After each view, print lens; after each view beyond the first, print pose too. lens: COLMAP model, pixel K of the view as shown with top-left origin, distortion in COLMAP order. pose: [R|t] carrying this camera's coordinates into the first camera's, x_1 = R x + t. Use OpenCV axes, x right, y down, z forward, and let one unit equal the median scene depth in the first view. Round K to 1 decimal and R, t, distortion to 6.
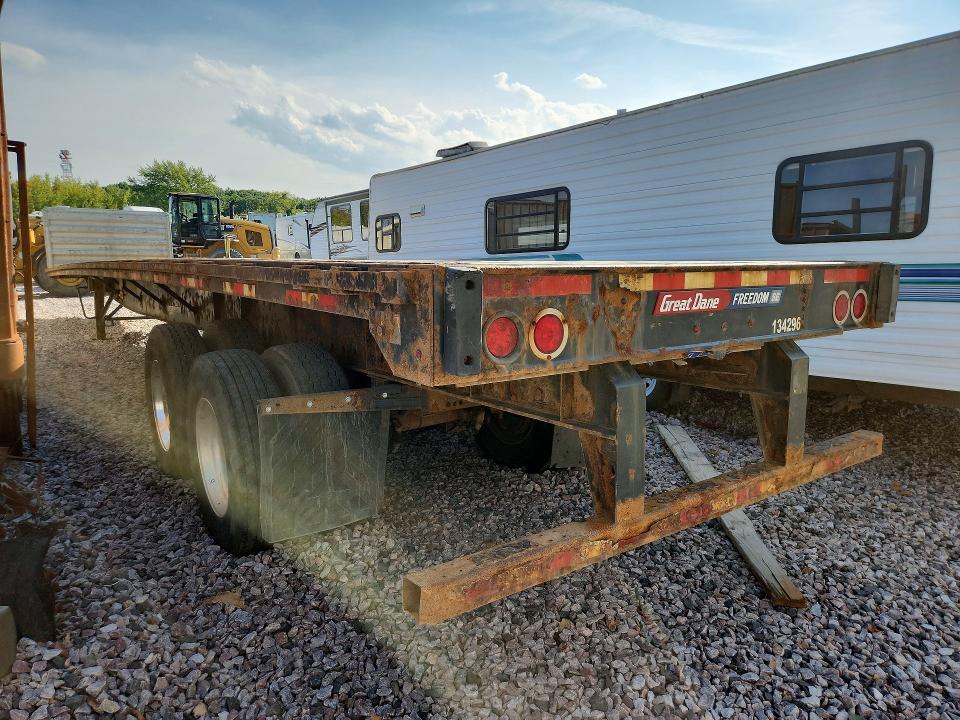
lens RADIAL K [[634.6, 0, 480.0], [0, 634.6, 360.0], [0, 0, 1]] dist [0.051544, -0.041060]
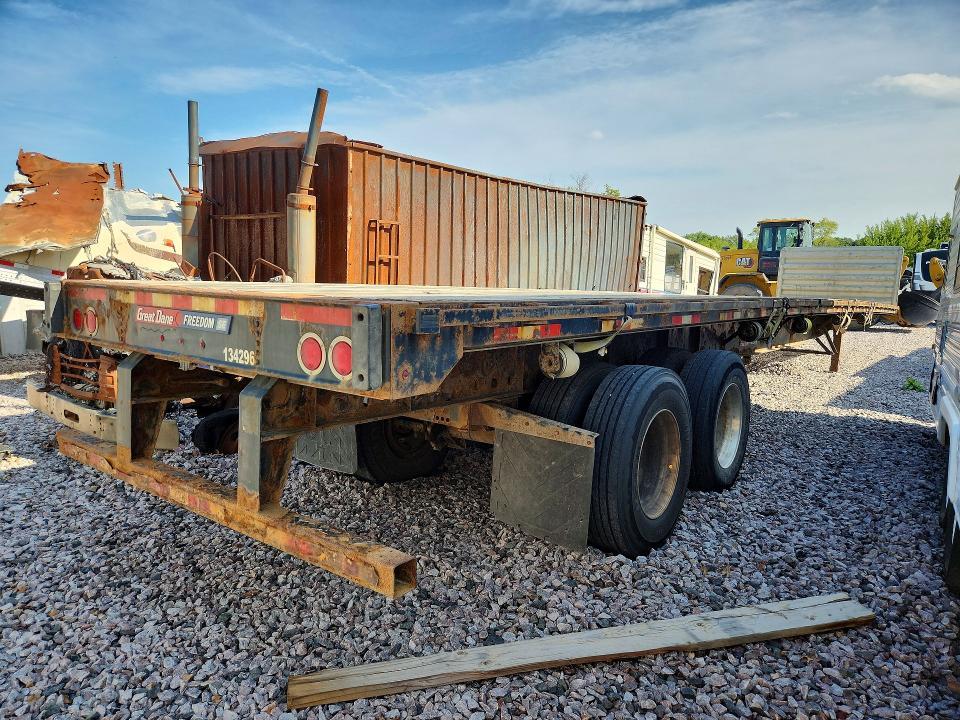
lens RADIAL K [[634.6, 0, 480.0], [0, 634.6, 360.0], [0, 0, 1]] dist [0.051544, -0.041060]
pose [[0.269543, 0.123320, -0.955060, 1.360198], [-0.177605, 0.981119, 0.076560, -0.170284], [0.946469, 0.148987, 0.286356, 0.977778]]
